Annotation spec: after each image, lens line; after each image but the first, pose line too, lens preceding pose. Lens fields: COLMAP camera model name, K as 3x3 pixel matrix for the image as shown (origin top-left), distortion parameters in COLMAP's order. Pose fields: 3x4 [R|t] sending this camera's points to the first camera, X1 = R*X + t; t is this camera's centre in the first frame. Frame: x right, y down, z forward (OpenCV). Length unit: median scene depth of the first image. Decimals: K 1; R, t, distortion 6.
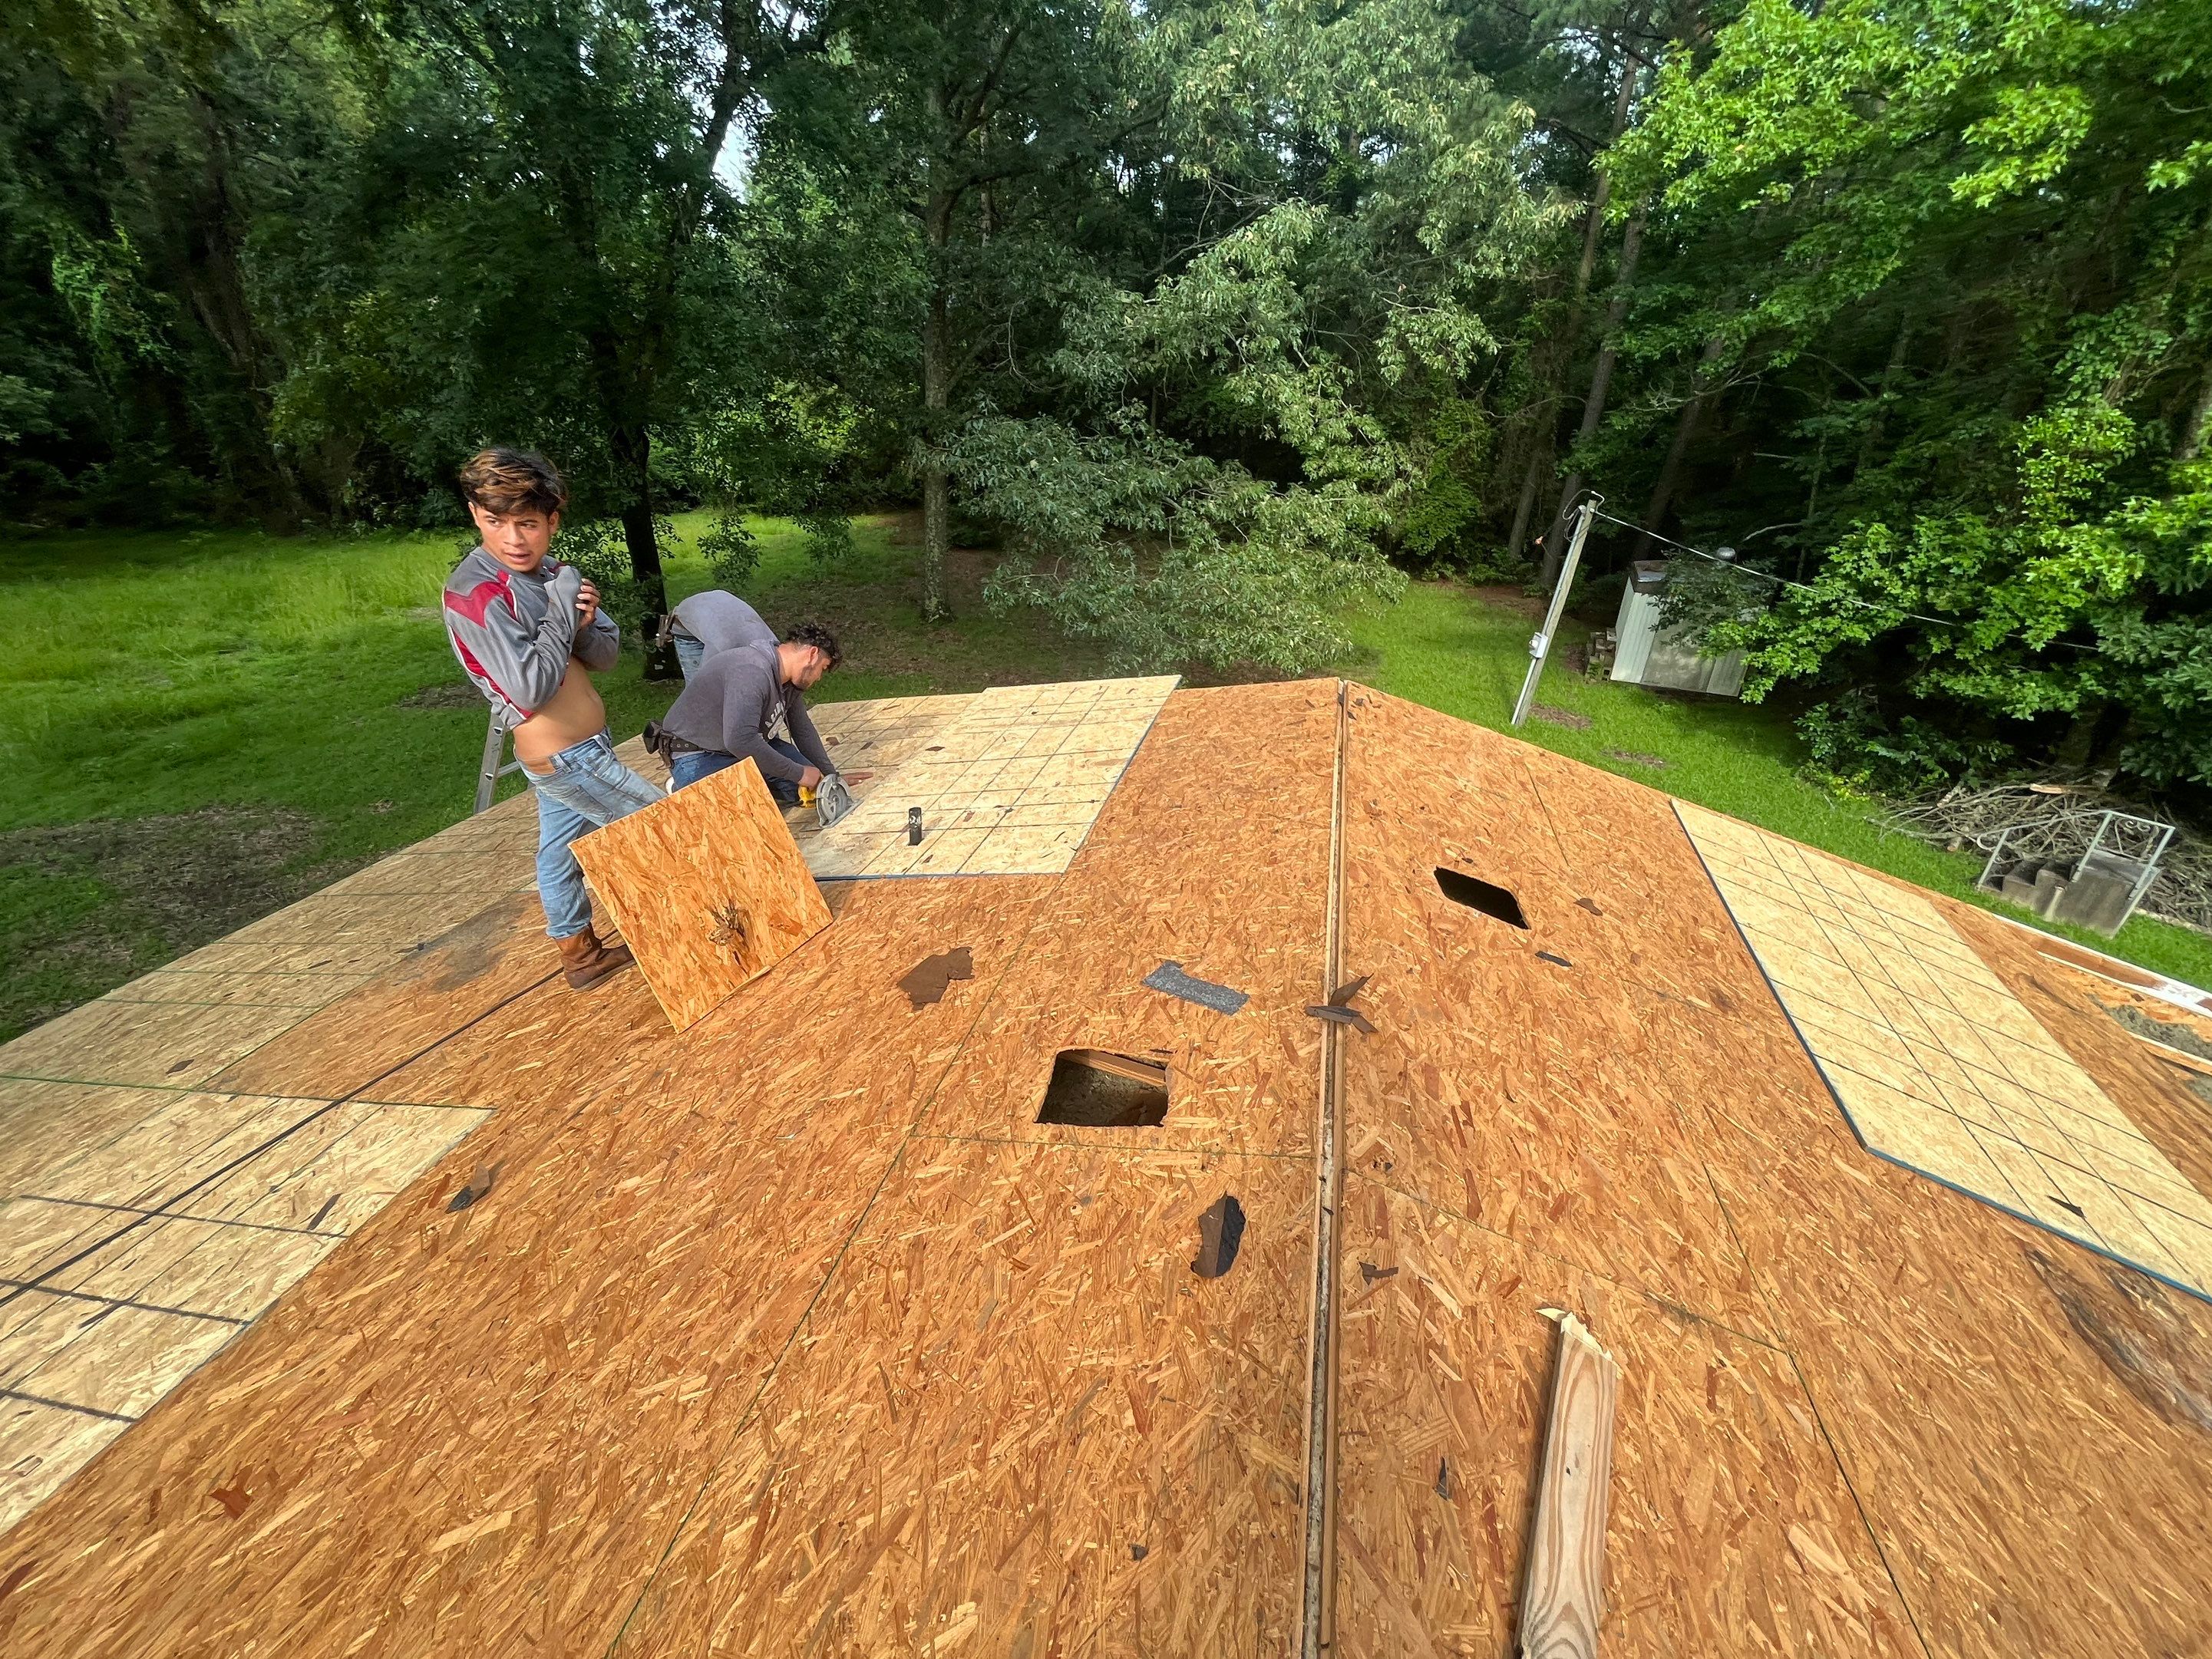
lens RADIAL K [[897.7, 0, 1112.6], [0, 897.7, 826.5], [0, 0, 1]] dist [-0.002749, 0.000026]
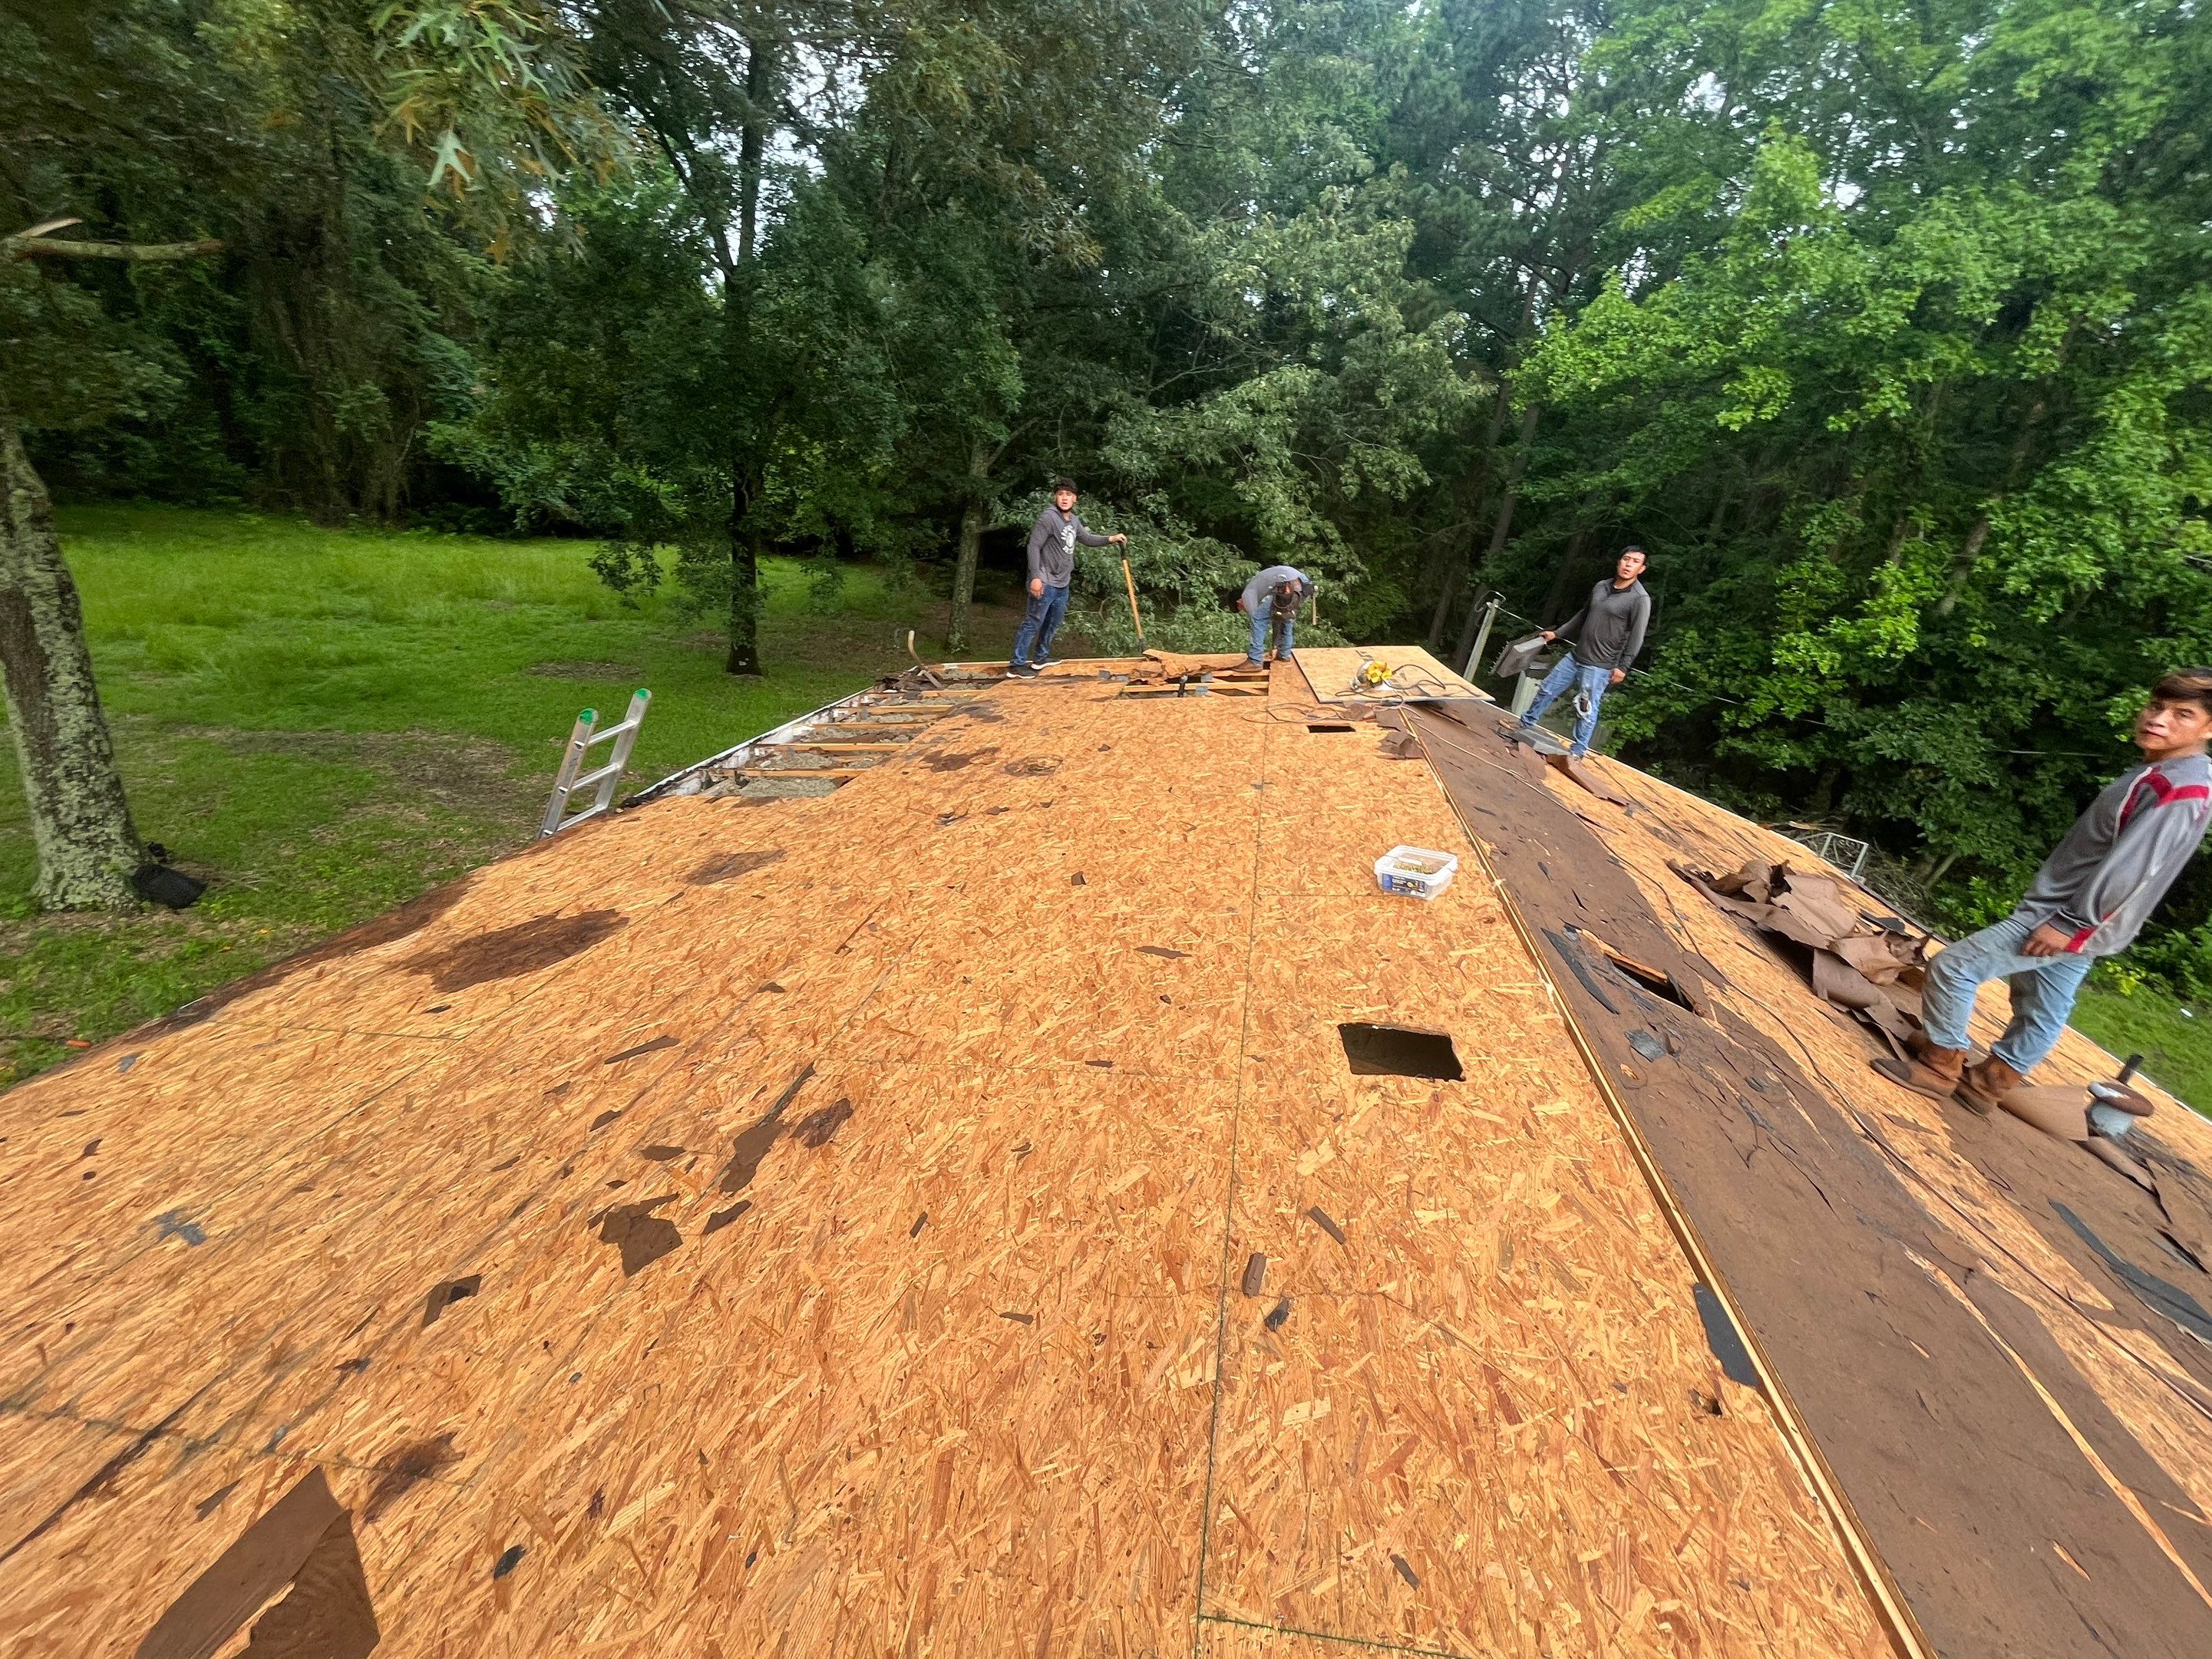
lens RADIAL K [[897.7, 0, 1107.1], [0, 897.7, 824.7], [0, 0, 1]] dist [-0.002749, 0.000026]
pose [[0.993383, 0.072862, 0.088774, -0.143956], [-0.064952, 0.993915, -0.088957, 0.135253], [-0.094715, 0.082602, 0.992072, -0.257603]]
